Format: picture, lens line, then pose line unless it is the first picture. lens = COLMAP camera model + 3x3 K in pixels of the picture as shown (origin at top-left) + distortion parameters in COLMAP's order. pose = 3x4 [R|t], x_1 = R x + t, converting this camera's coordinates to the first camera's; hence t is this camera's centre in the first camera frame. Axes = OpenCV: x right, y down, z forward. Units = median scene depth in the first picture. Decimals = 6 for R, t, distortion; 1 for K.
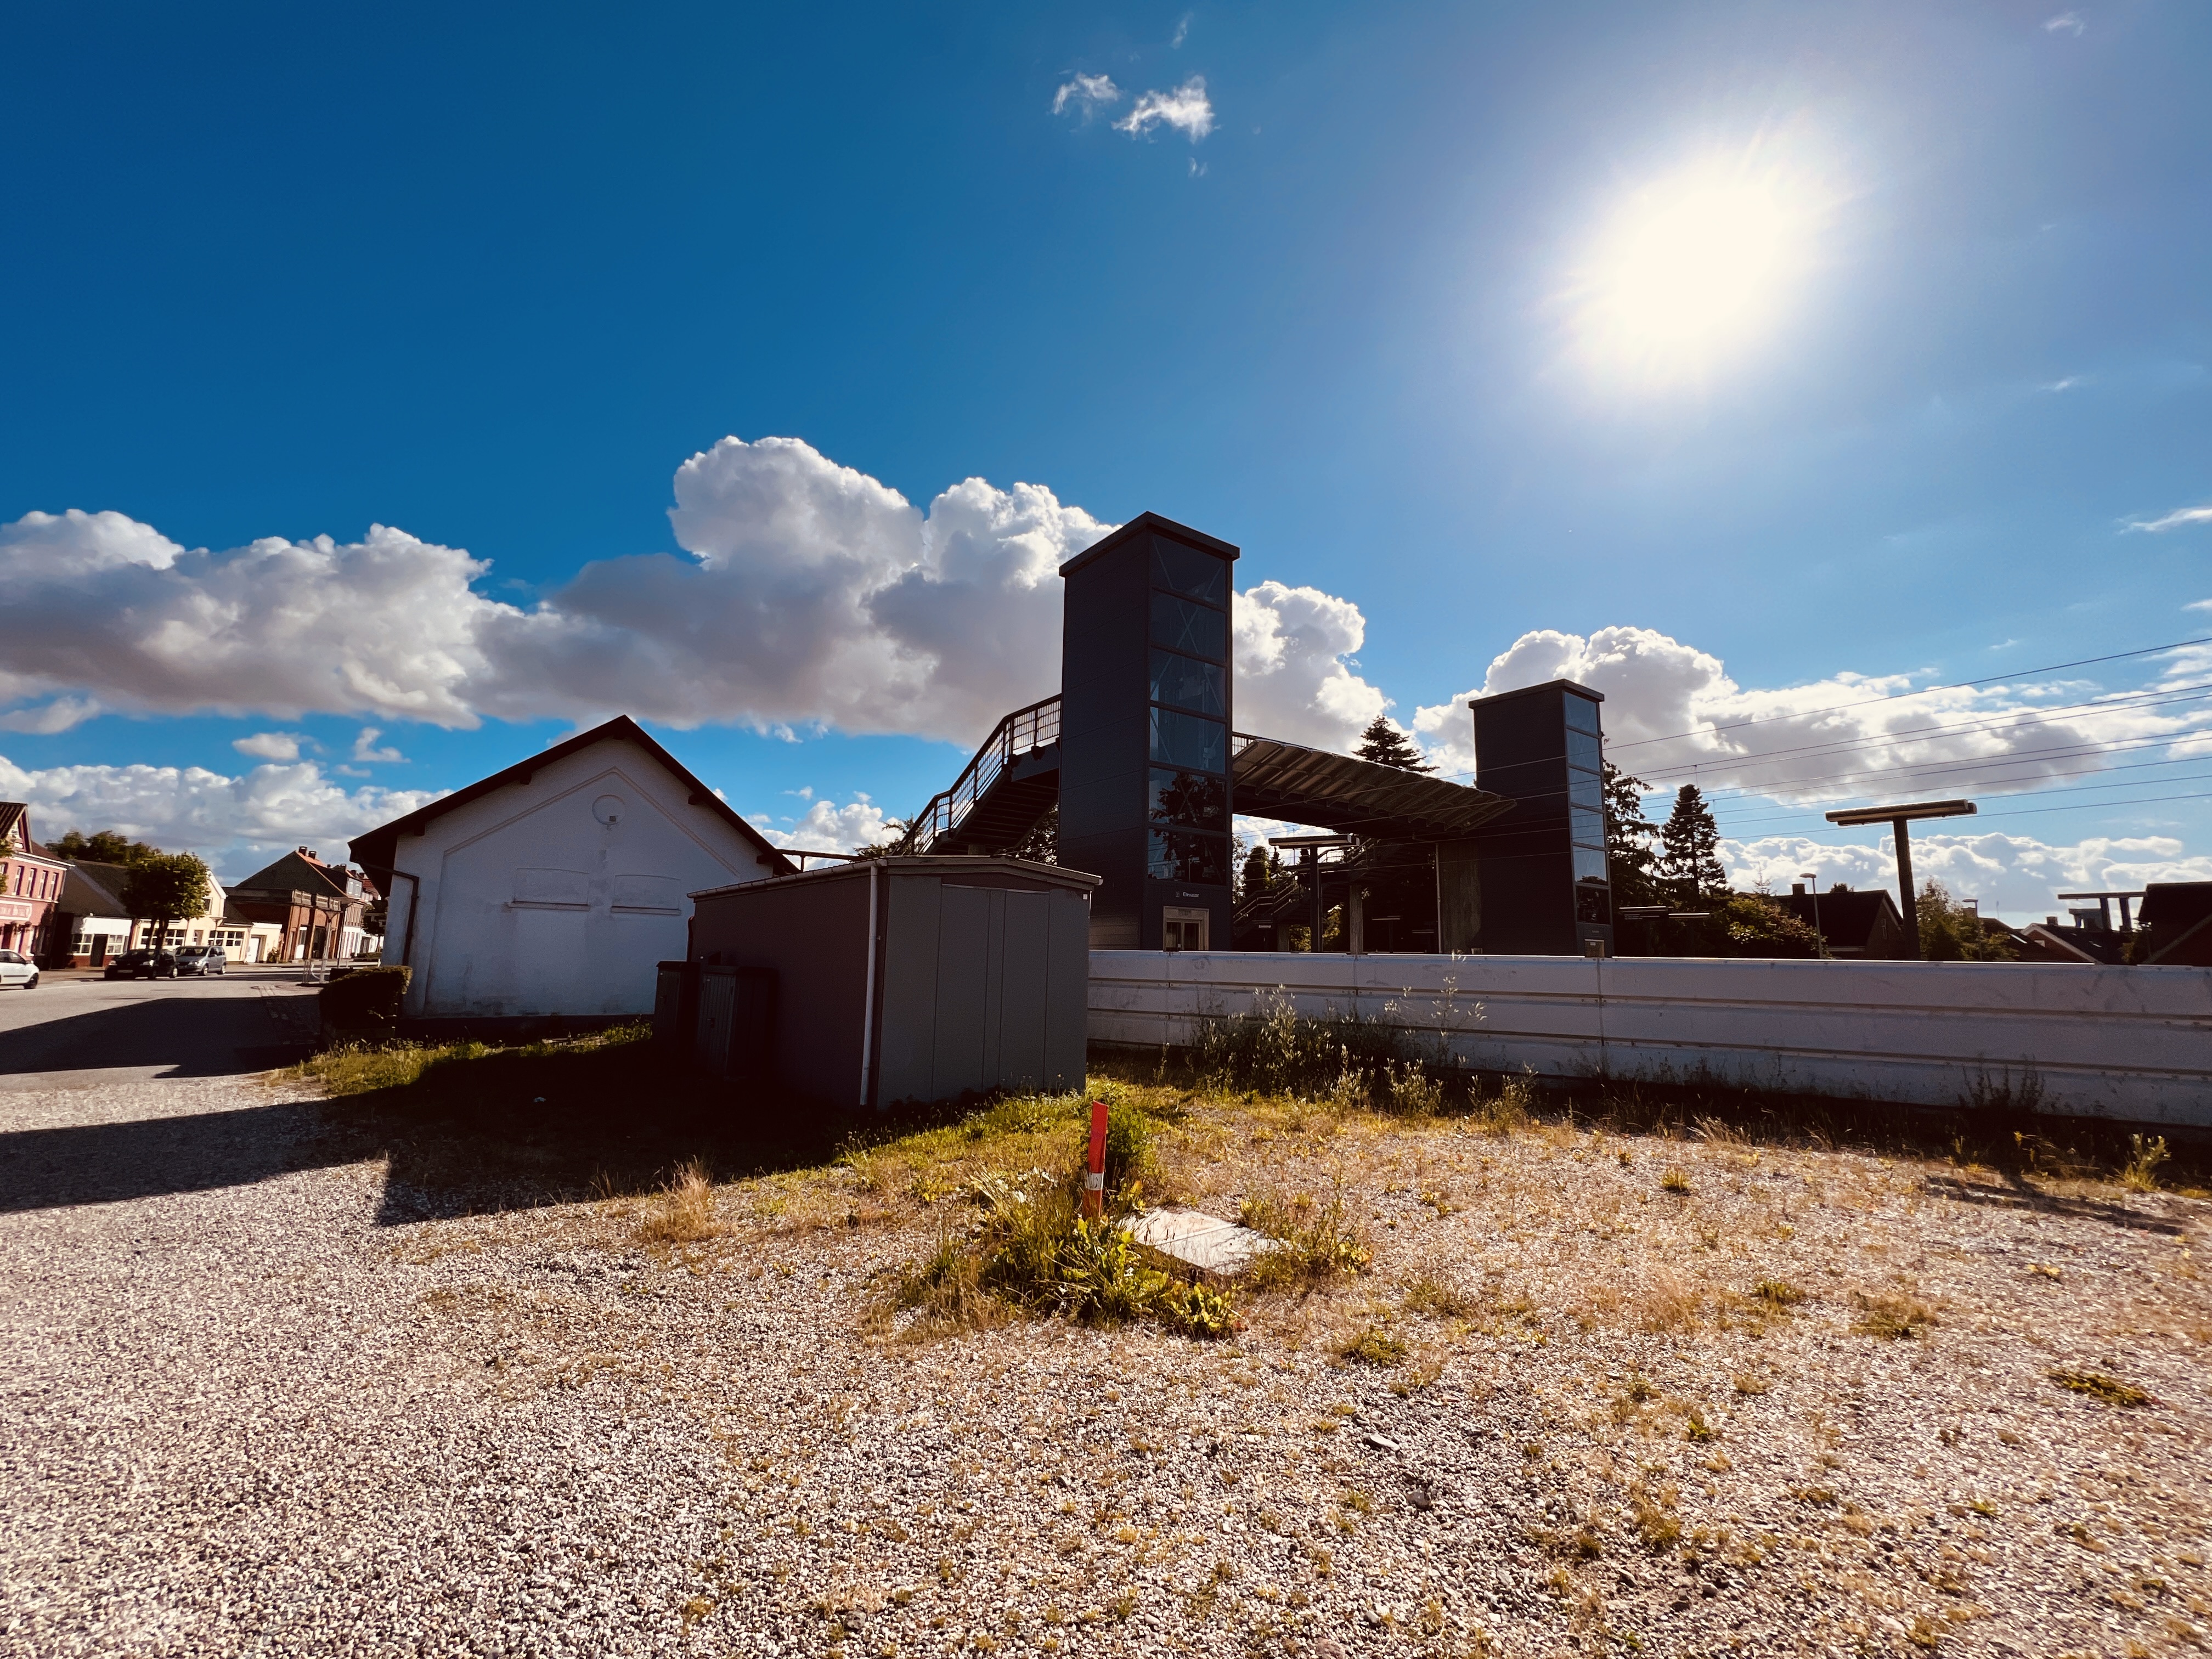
lens RADIAL K [[883.5, 0, 1102.1], [0, 883.5, 839.4], [0, 0, 1]] dist [-0.001861, -0.000011]
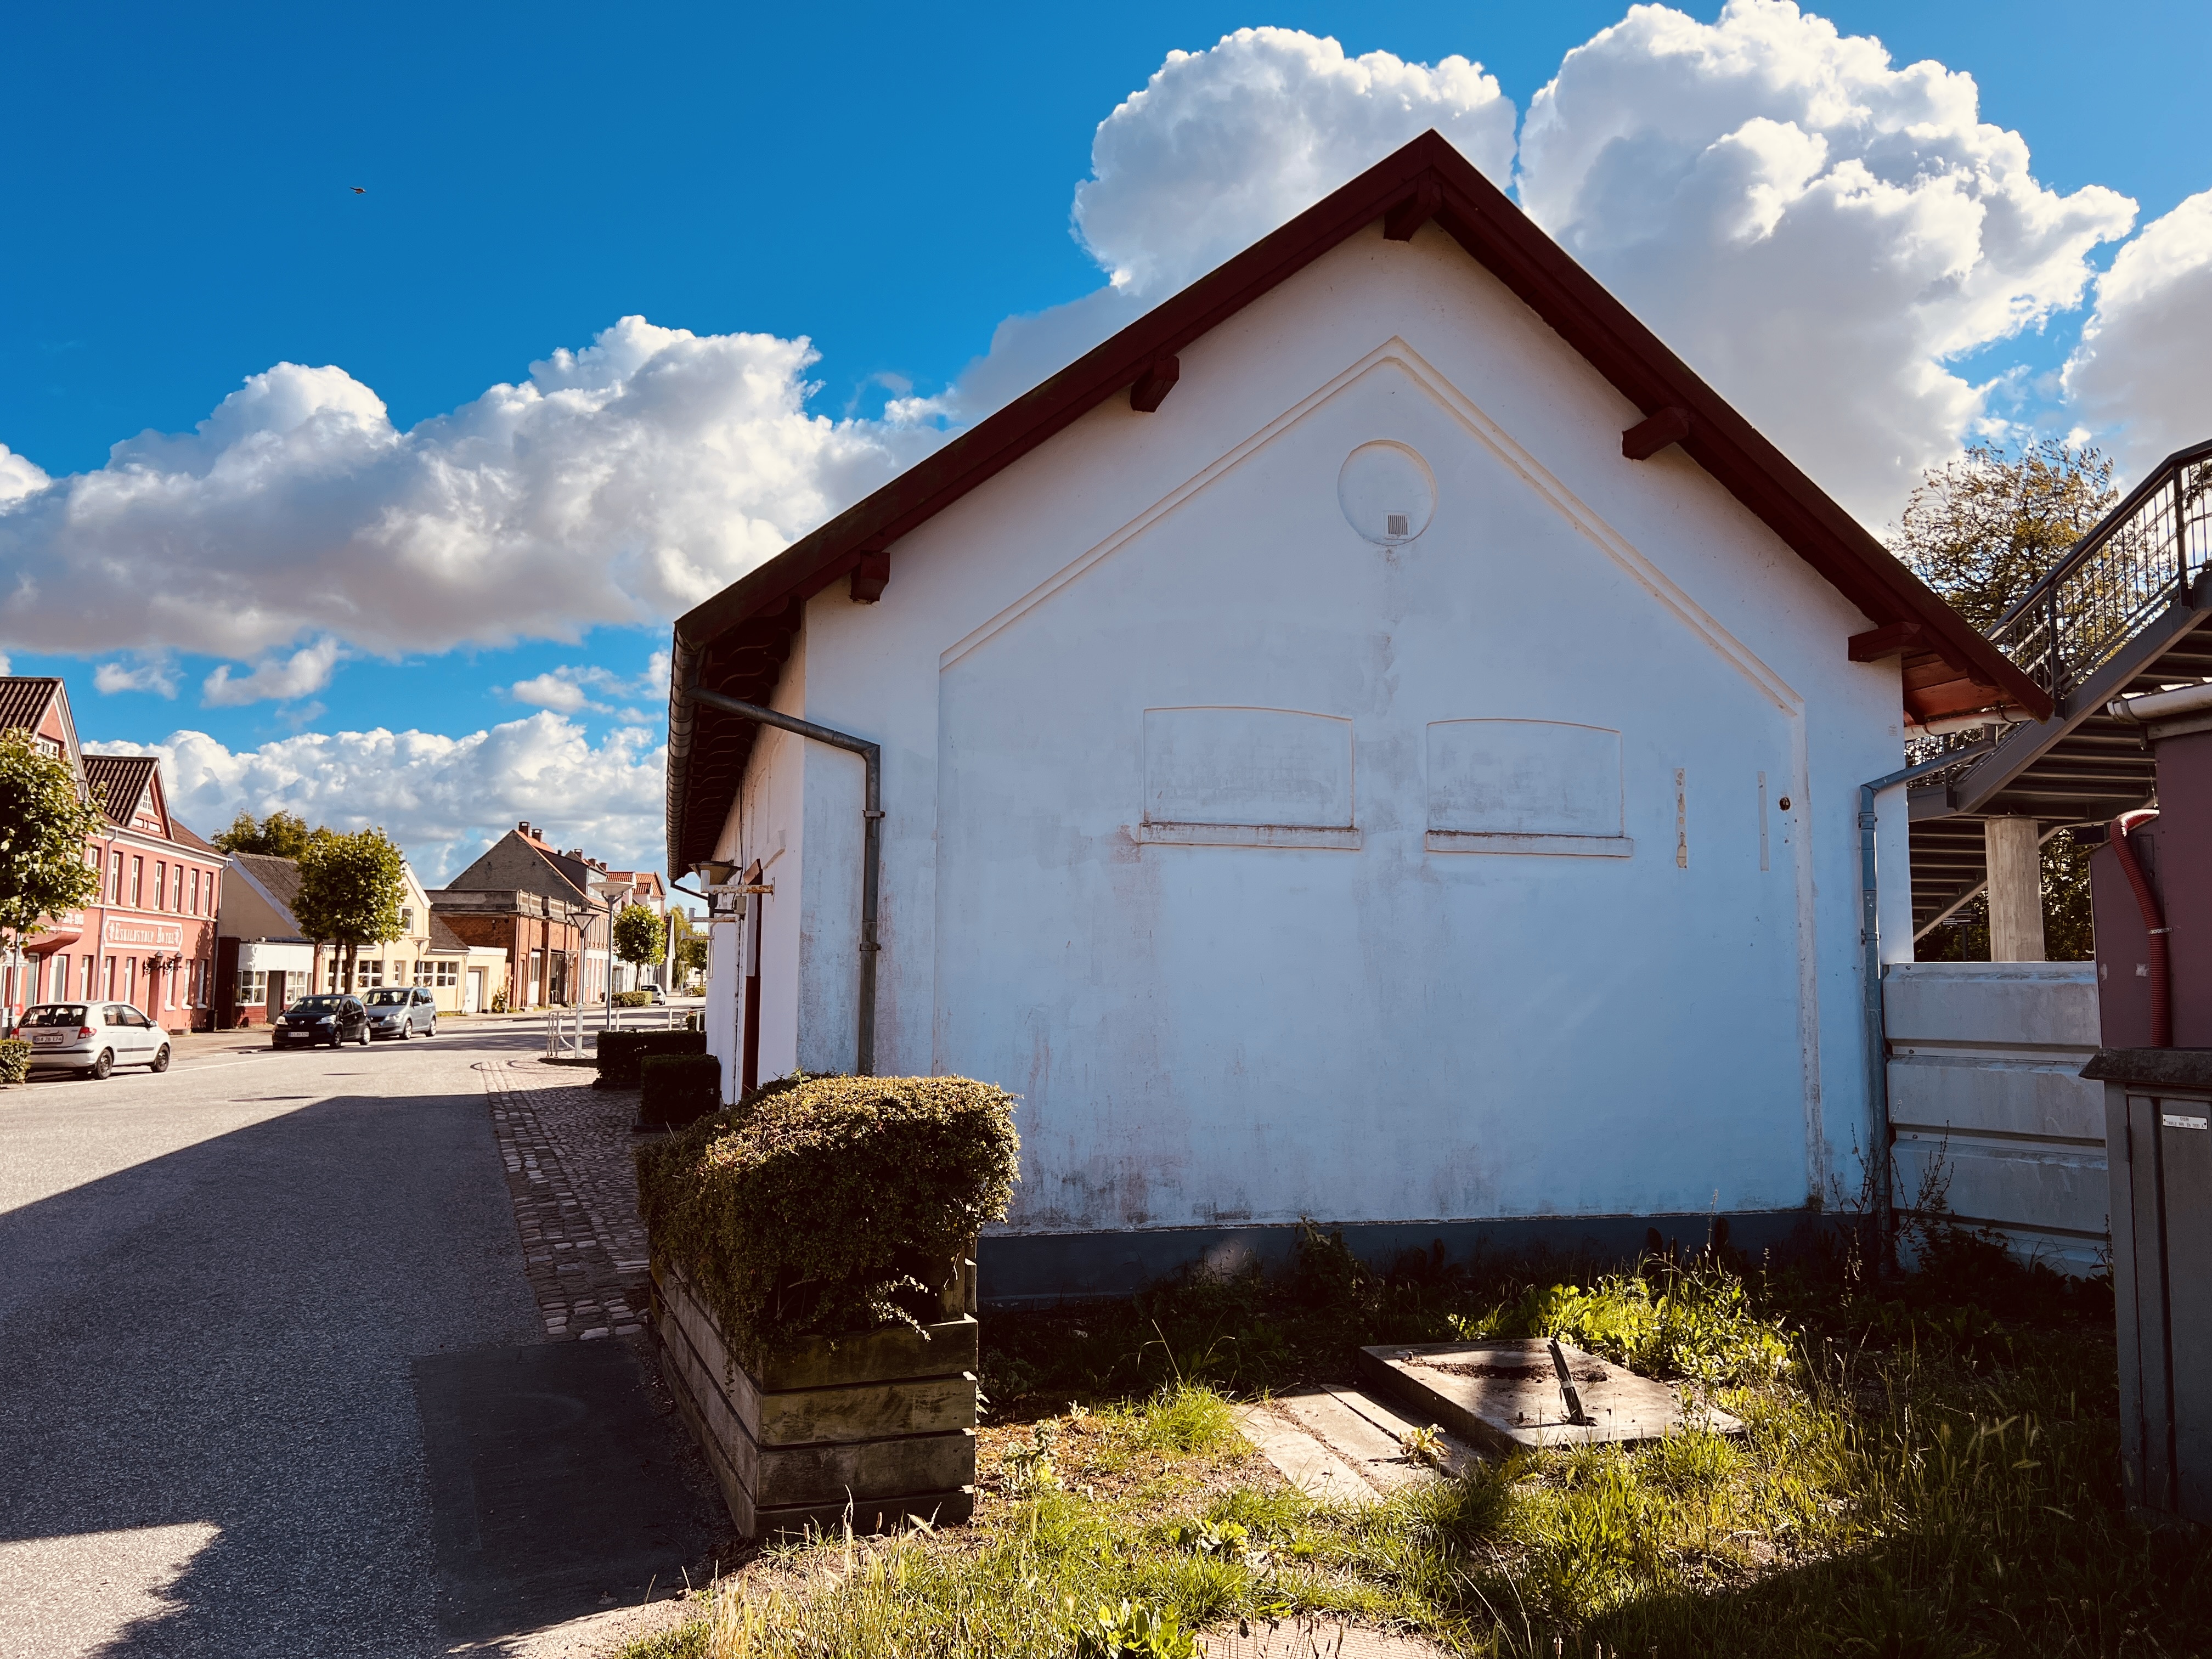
lens RADIAL K [[1692.0, 0, 1106.0], [0, 1692.0, 829.5], [0, 0, 1]] dist [0.011936, -0.001317]
pose [[0.917861, -0.052819, -0.393372, -0.137774], [0.069281, 0.997211, 0.027756, 0.016818], [0.390808, -0.052730, 0.918960, 0.146601]]
